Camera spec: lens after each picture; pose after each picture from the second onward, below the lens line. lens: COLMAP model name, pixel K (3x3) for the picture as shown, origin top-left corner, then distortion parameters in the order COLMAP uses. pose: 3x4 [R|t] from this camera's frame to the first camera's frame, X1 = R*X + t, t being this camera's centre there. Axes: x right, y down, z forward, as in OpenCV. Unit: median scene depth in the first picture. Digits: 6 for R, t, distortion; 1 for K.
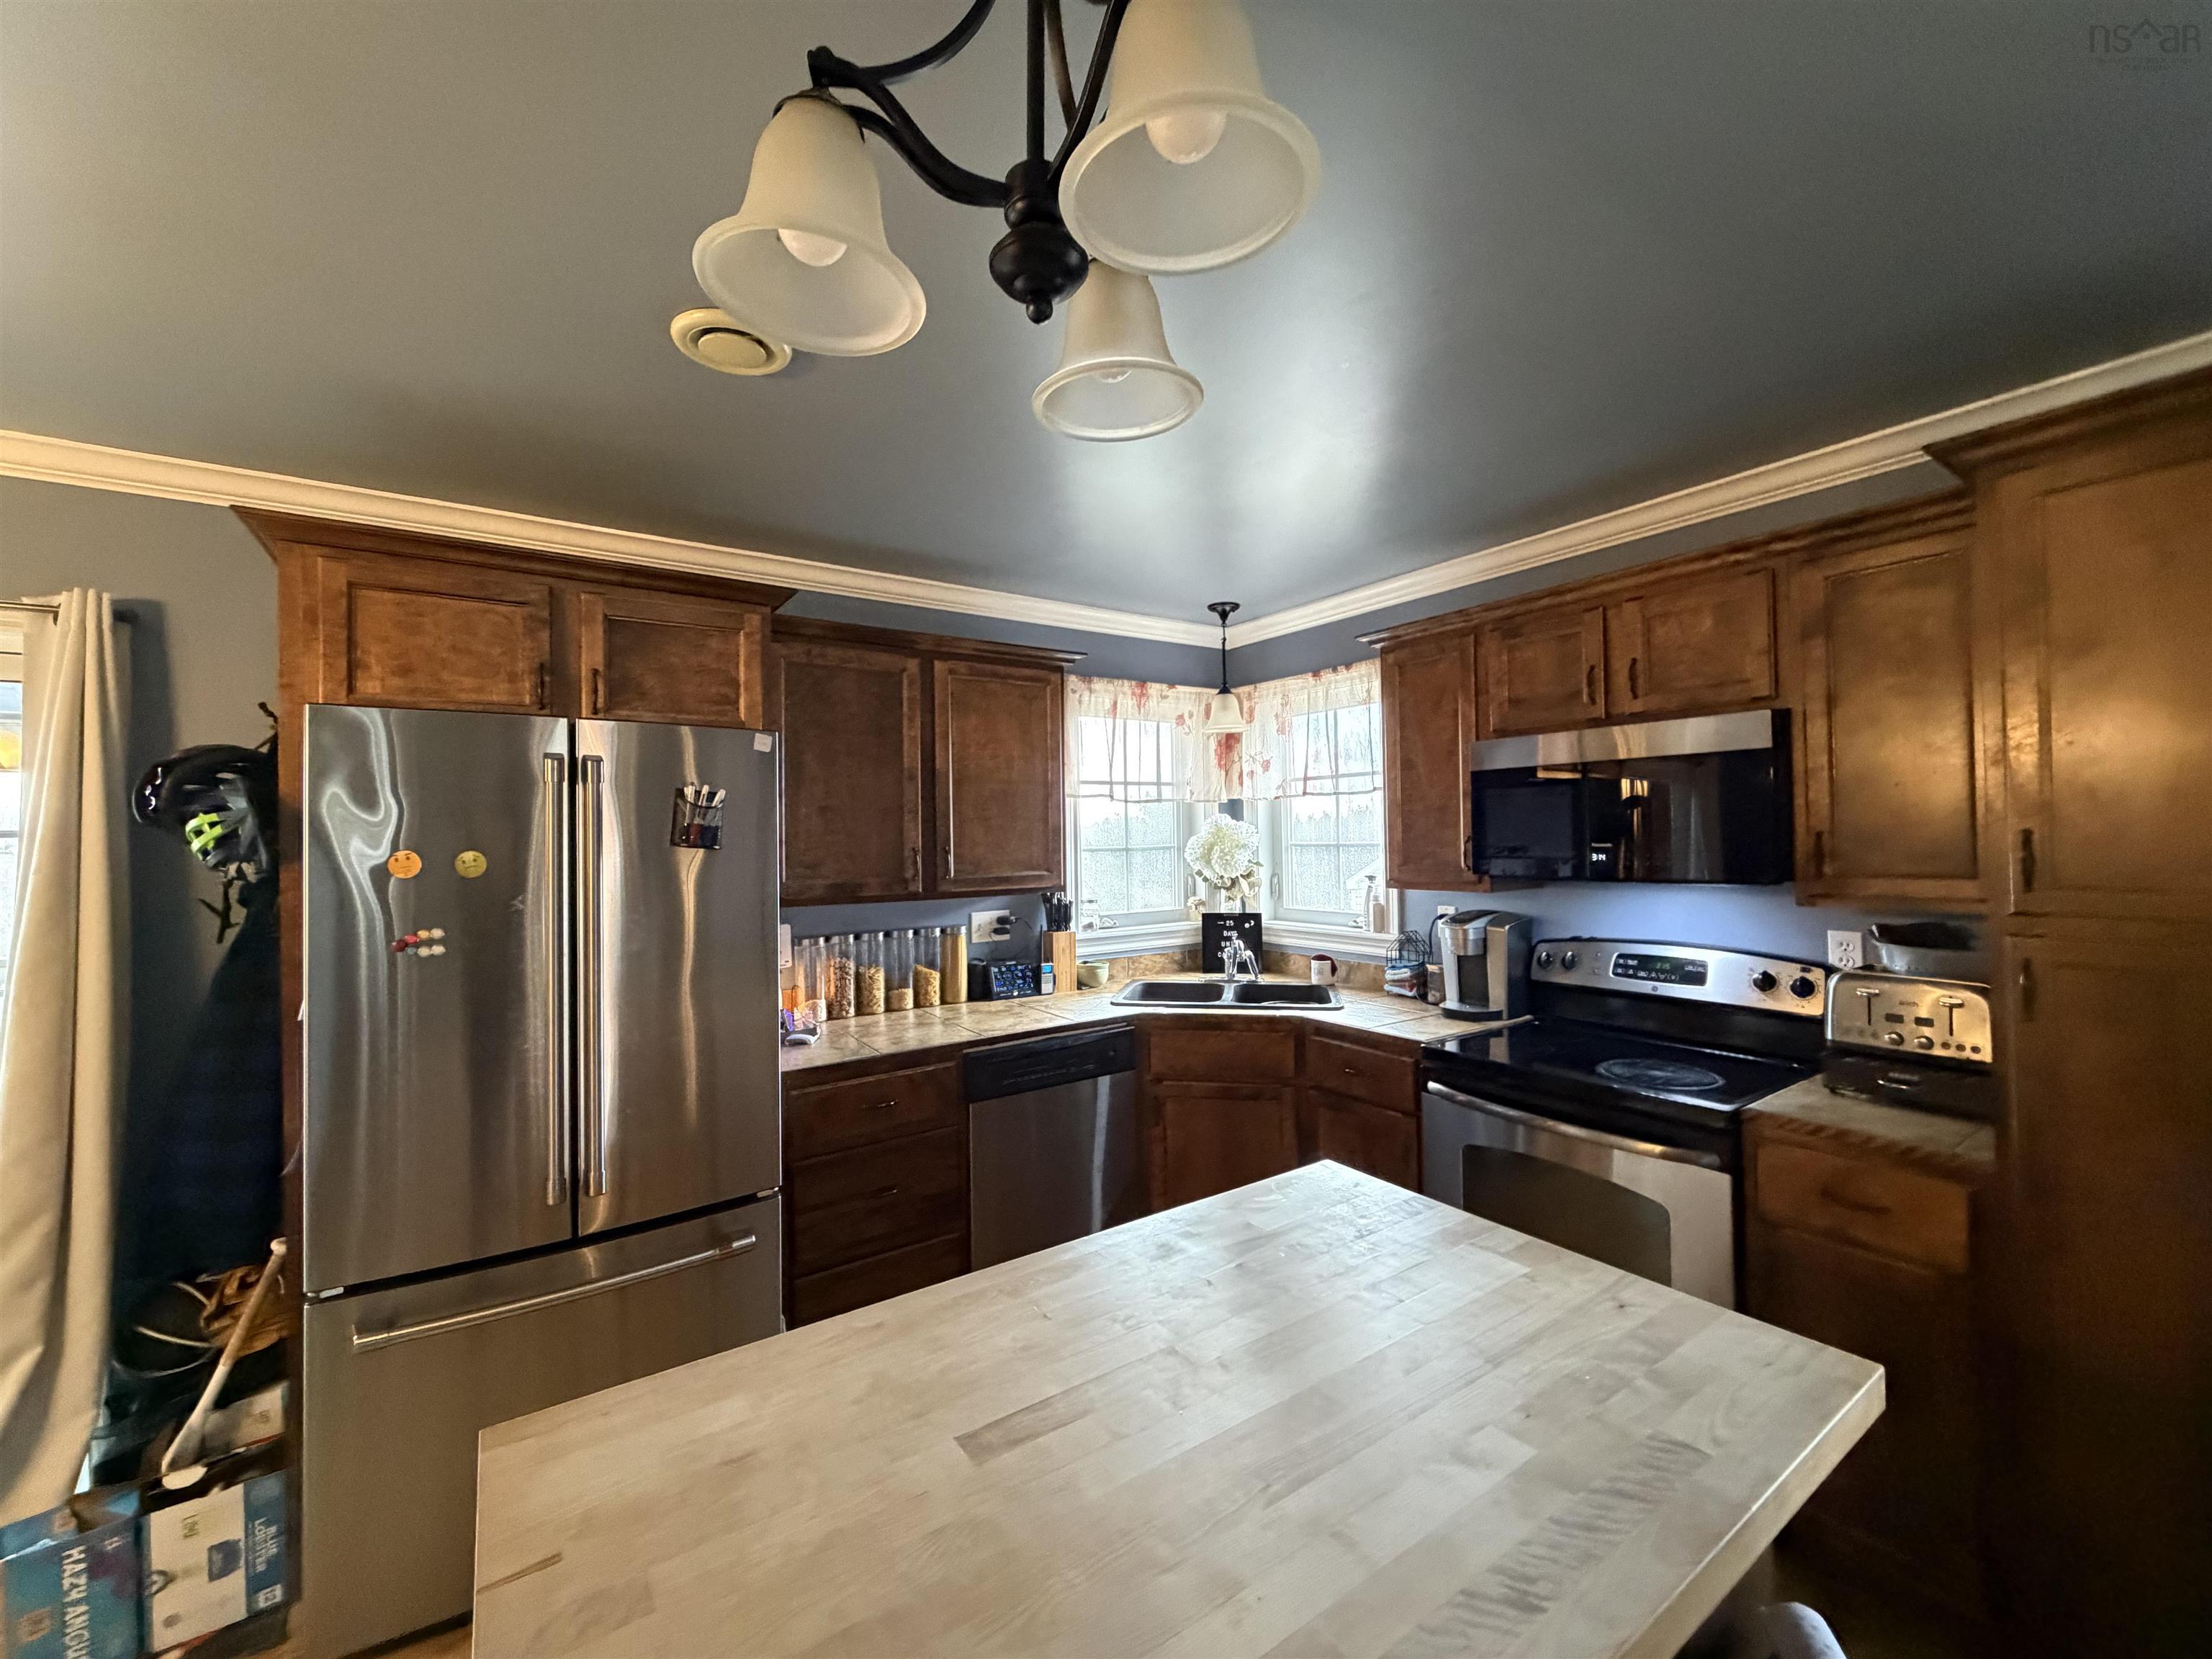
lens RADIAL K [[874.9, 0, 1108.7], [0, 874.9, 830.8], [0, 0, 1]] dist [-0.002158, 0.000150]
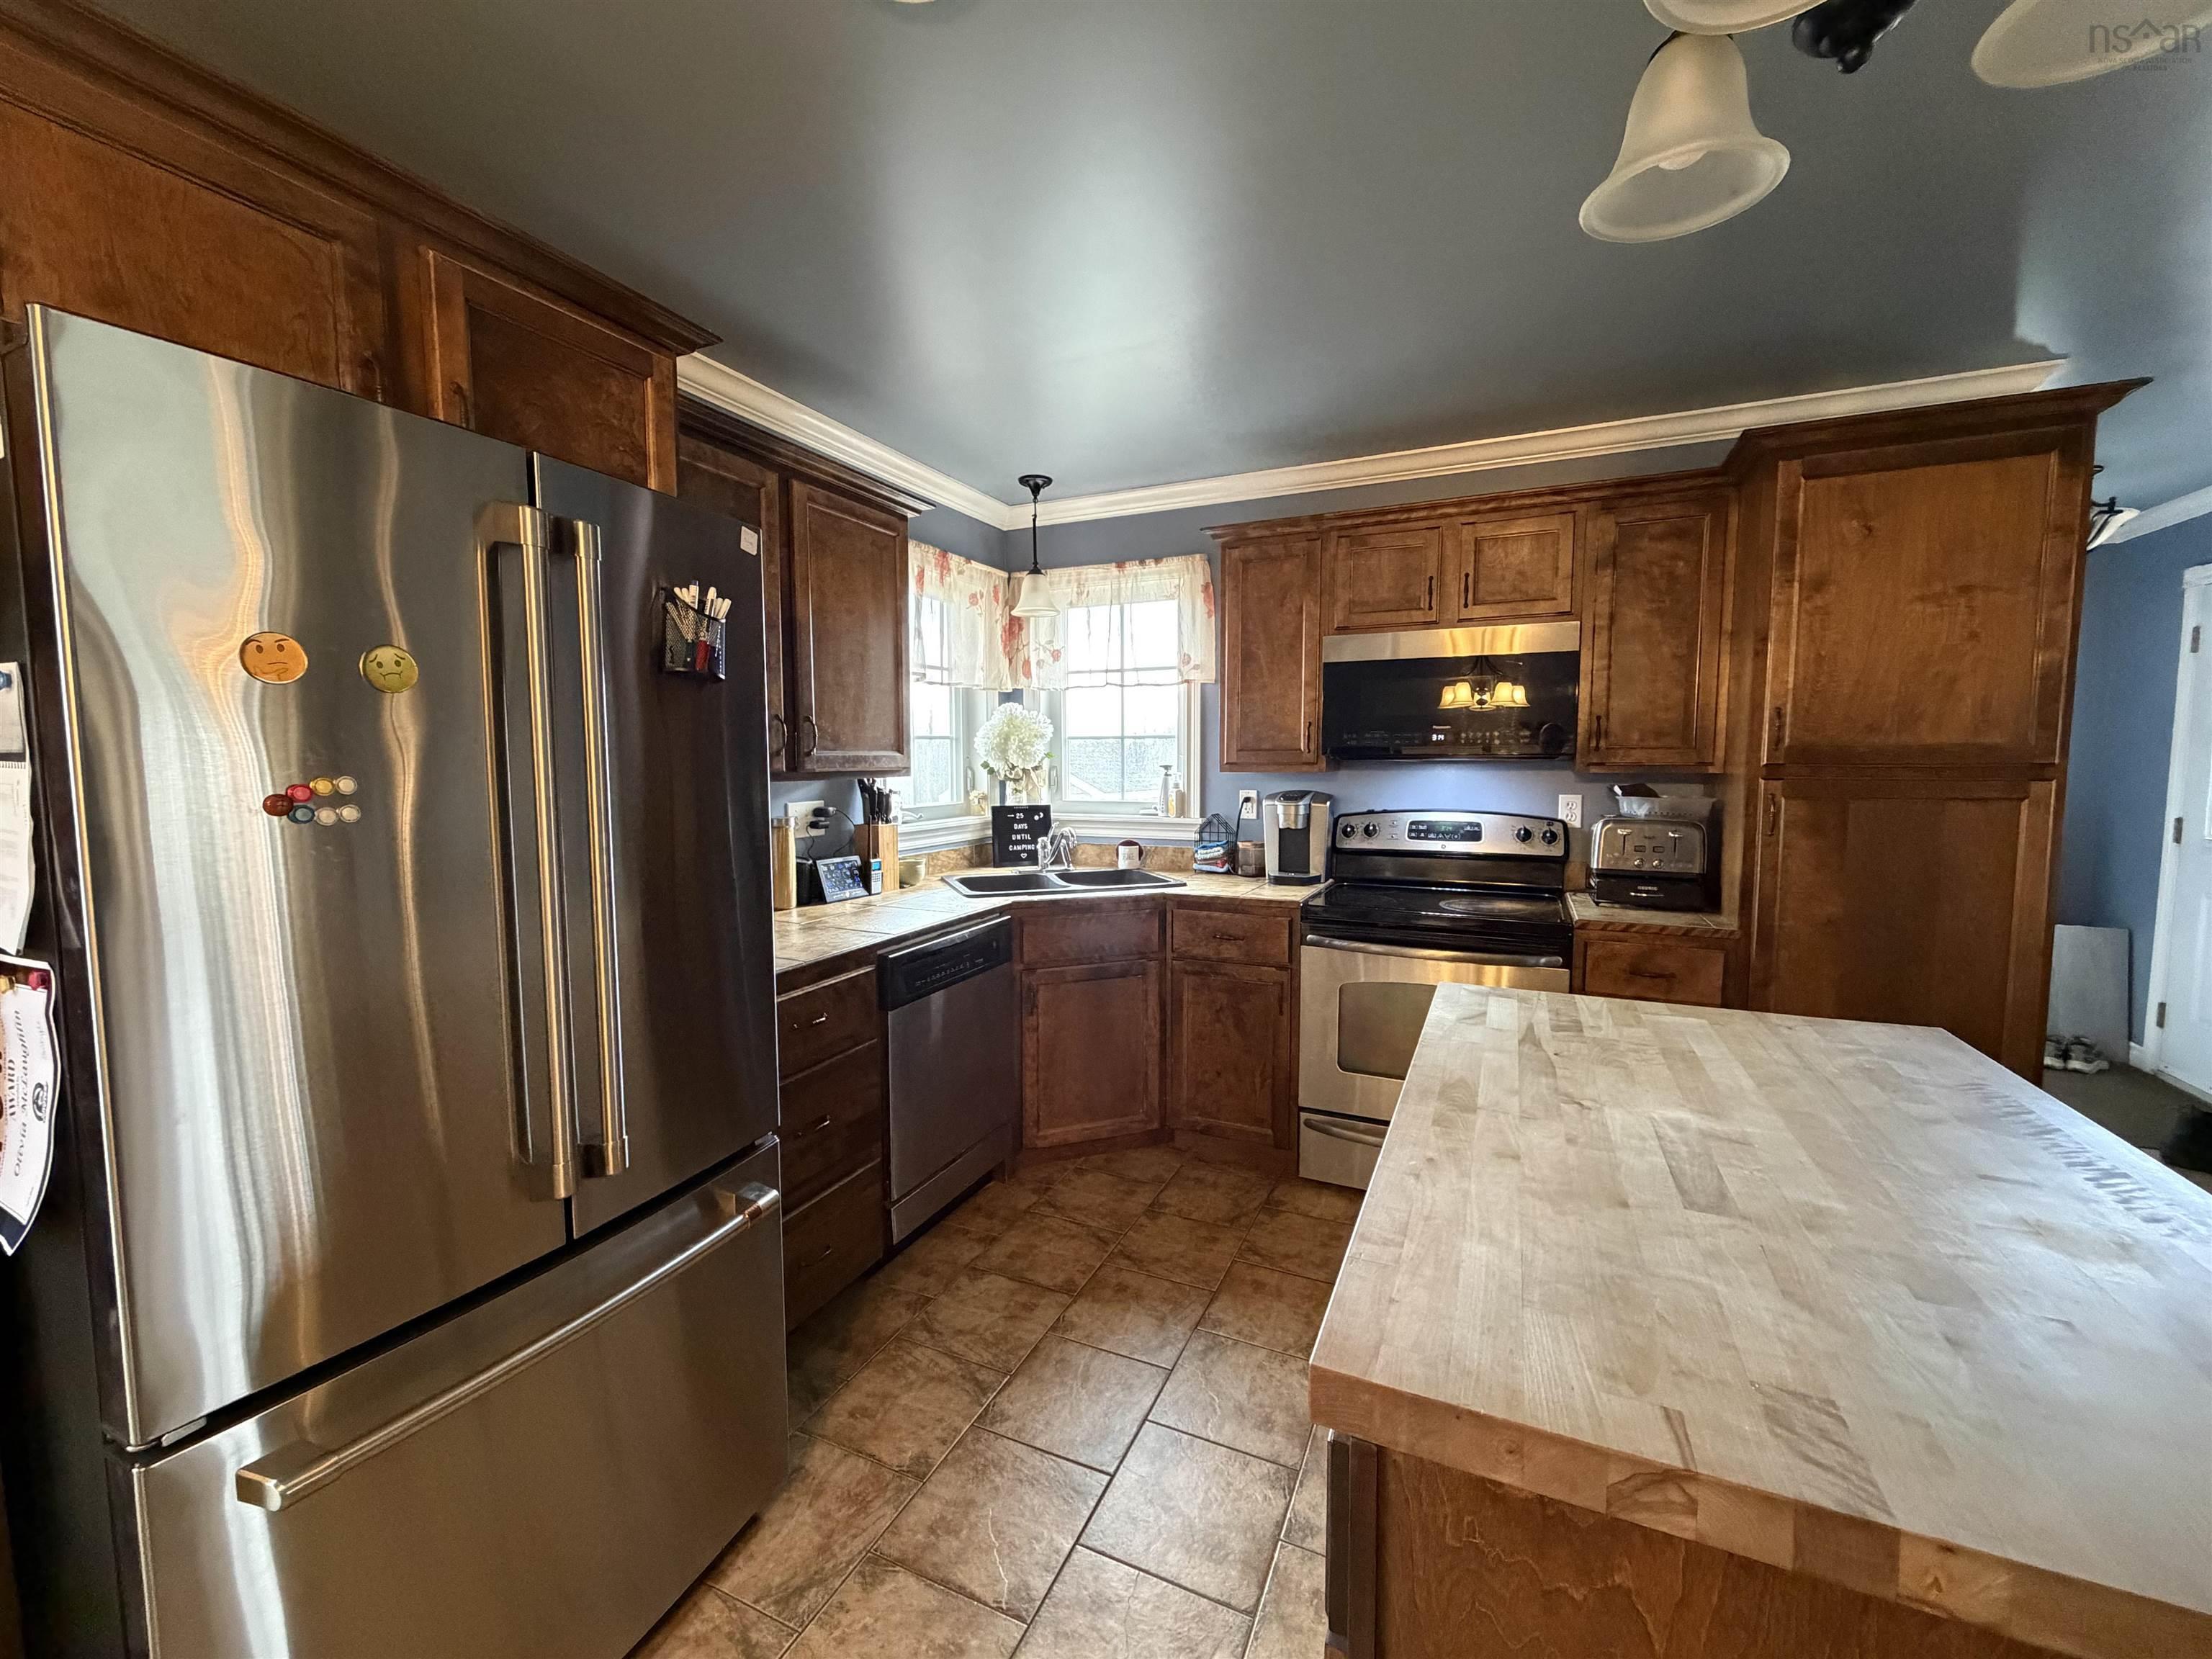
lens RADIAL K [[874.9, 0, 1105.1], [0, 874.9, 828.8], [0, 0, 1]] dist [-0.002158, 0.000150]
pose [[0.863263, -0.027190, 0.504022, -0.353117], [-0.015481, 0.996652, 0.080281, 0.051917], [-0.504517, -0.077106, 0.859952, 0.141375]]
